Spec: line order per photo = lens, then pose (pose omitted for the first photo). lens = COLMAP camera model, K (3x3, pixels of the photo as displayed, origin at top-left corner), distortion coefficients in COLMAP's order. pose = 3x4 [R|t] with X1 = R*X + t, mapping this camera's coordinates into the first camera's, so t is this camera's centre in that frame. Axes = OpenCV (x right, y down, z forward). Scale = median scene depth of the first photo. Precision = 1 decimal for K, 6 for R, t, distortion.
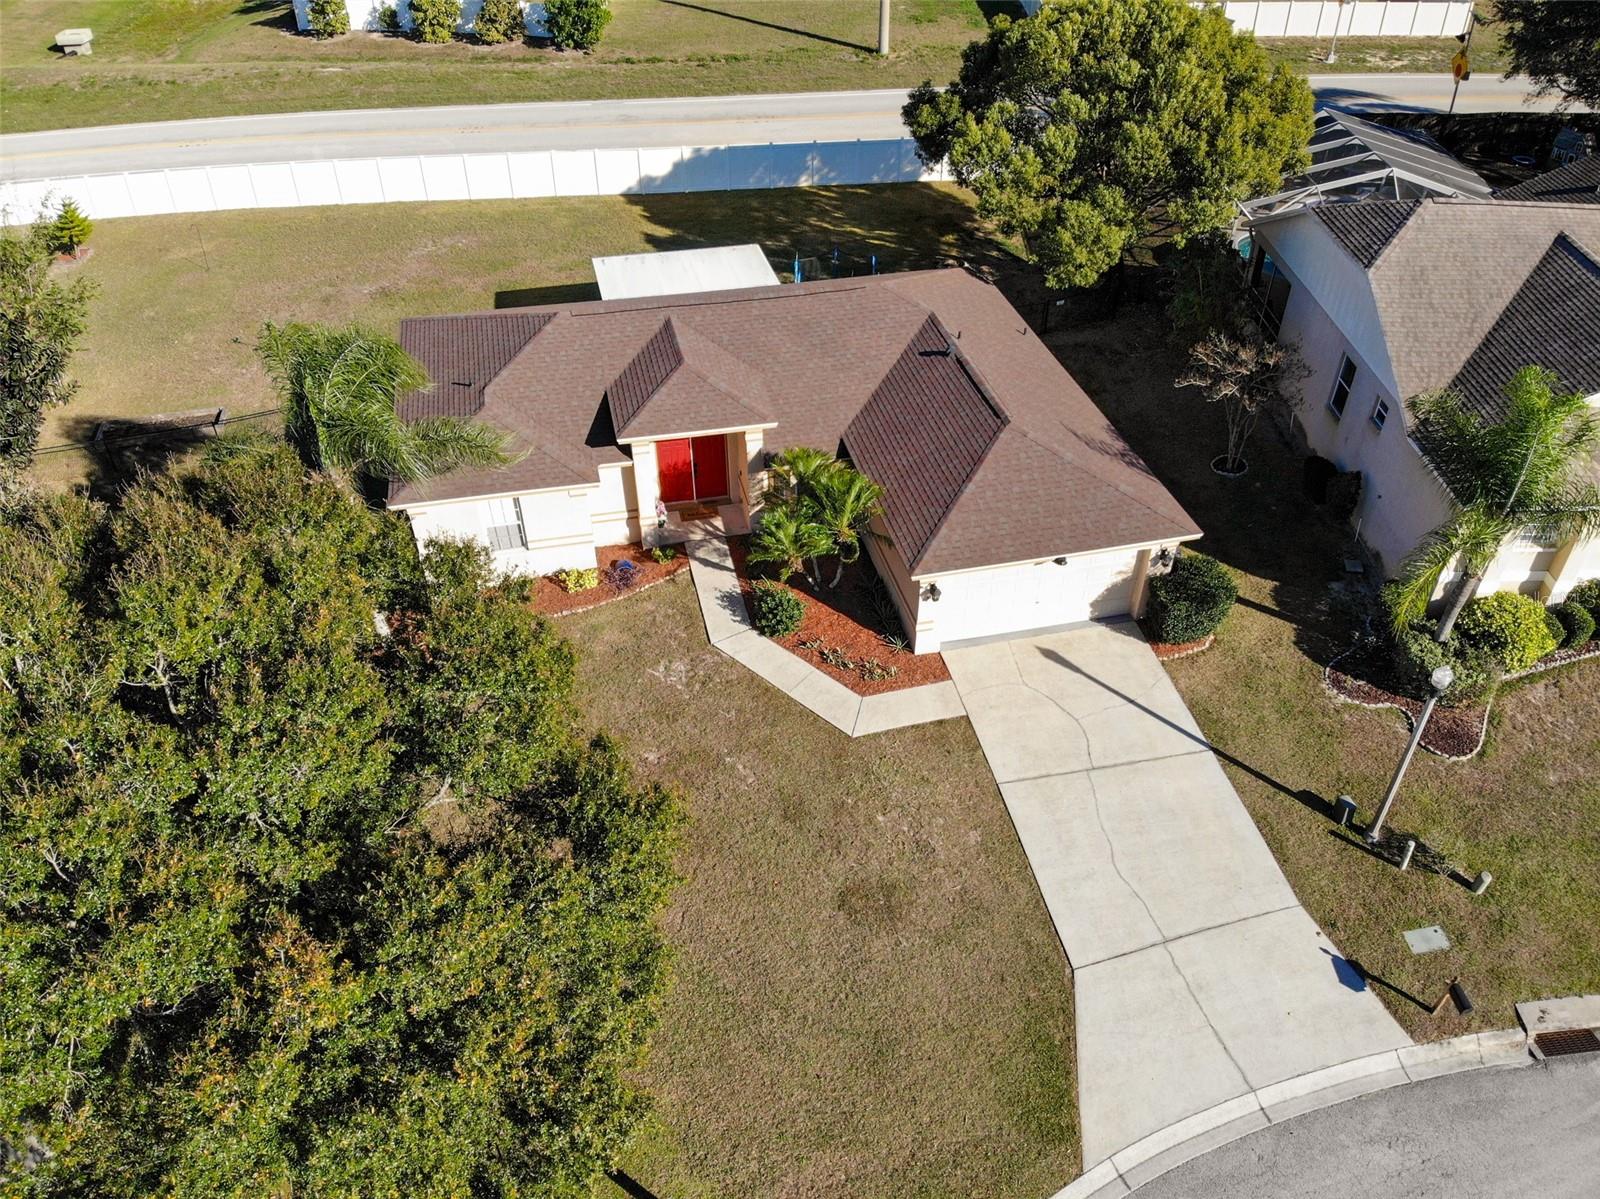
lens RADIAL K [[1197.1, 0, 797.7], [0, 1197.1, 592.5], [0, 0, 1]] dist [0.156874, -0.382703]
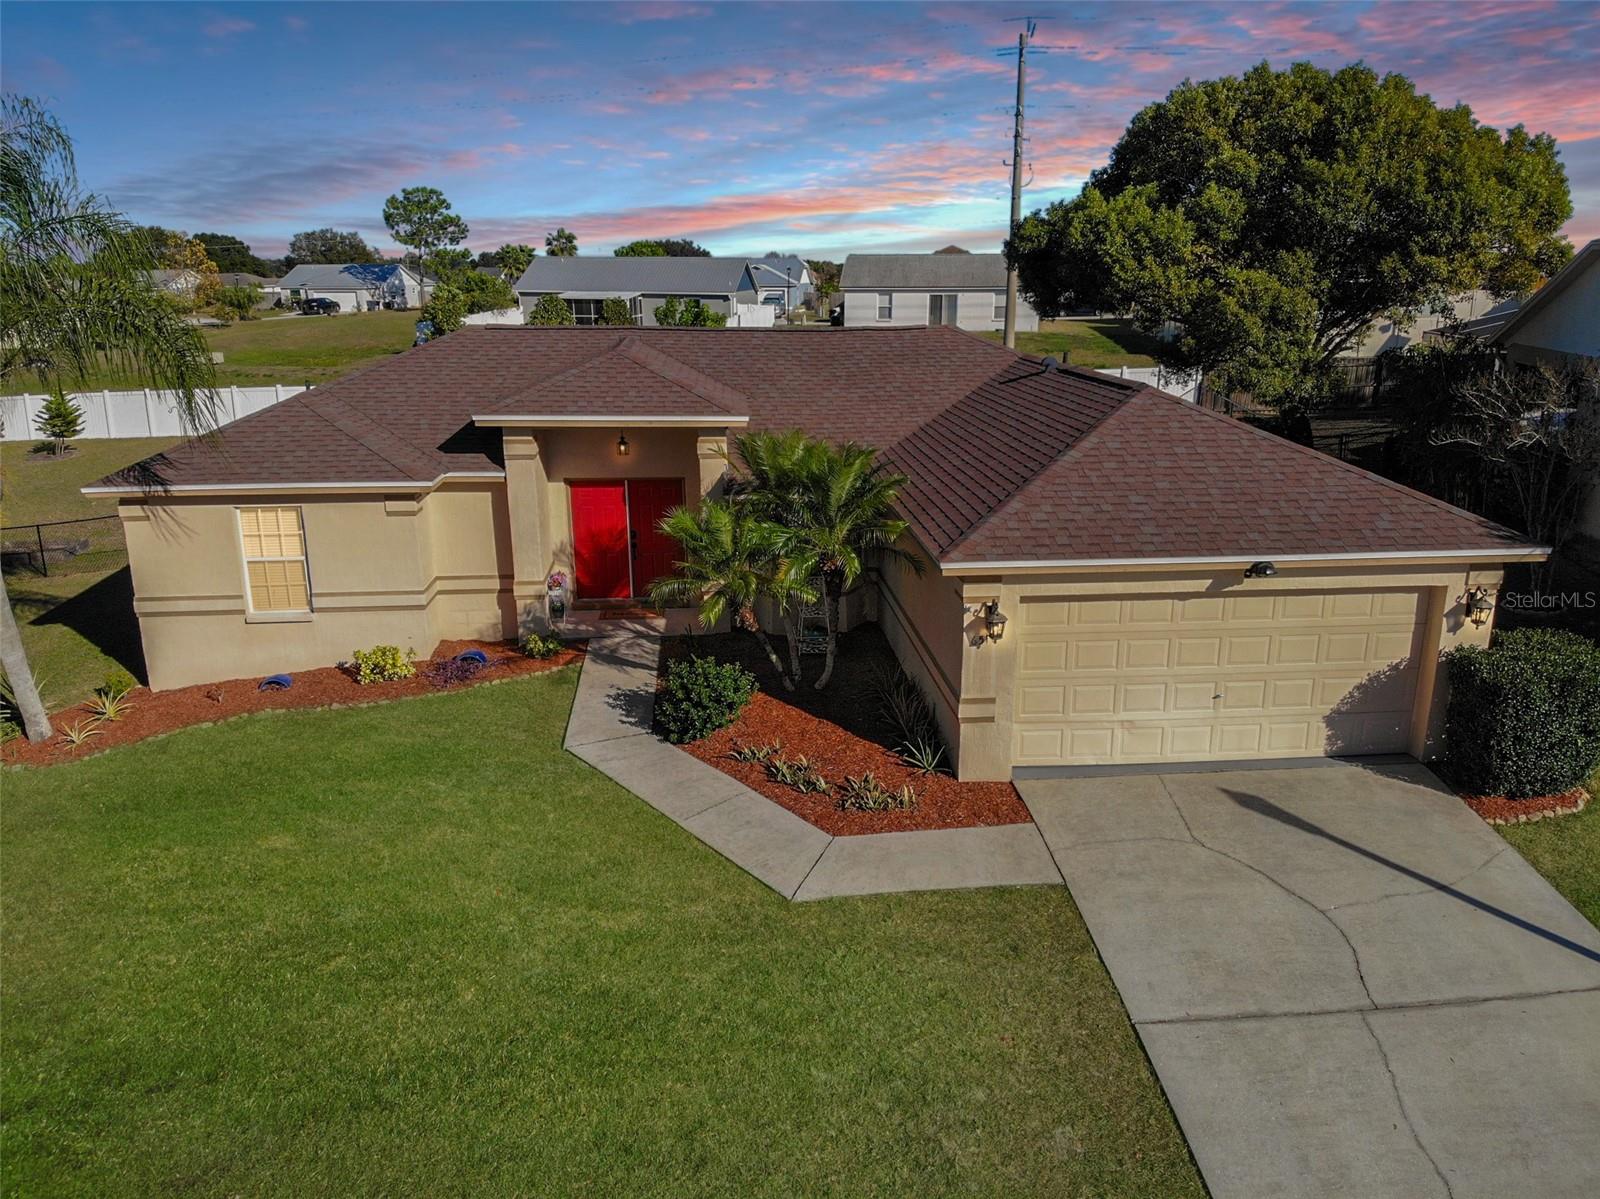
lens RADIAL K [[1185.9, 0, 800.0], [0, 1185.9, 599.5], [0, 0, 1]] dist [0.046241, -0.159502]
pose [[0.990000, 0.030795, -0.137663, 0.097169], [-0.081171, 0.922496, -0.377376, 0.169506], [0.115372, 0.384777, 0.915771, 0.523695]]
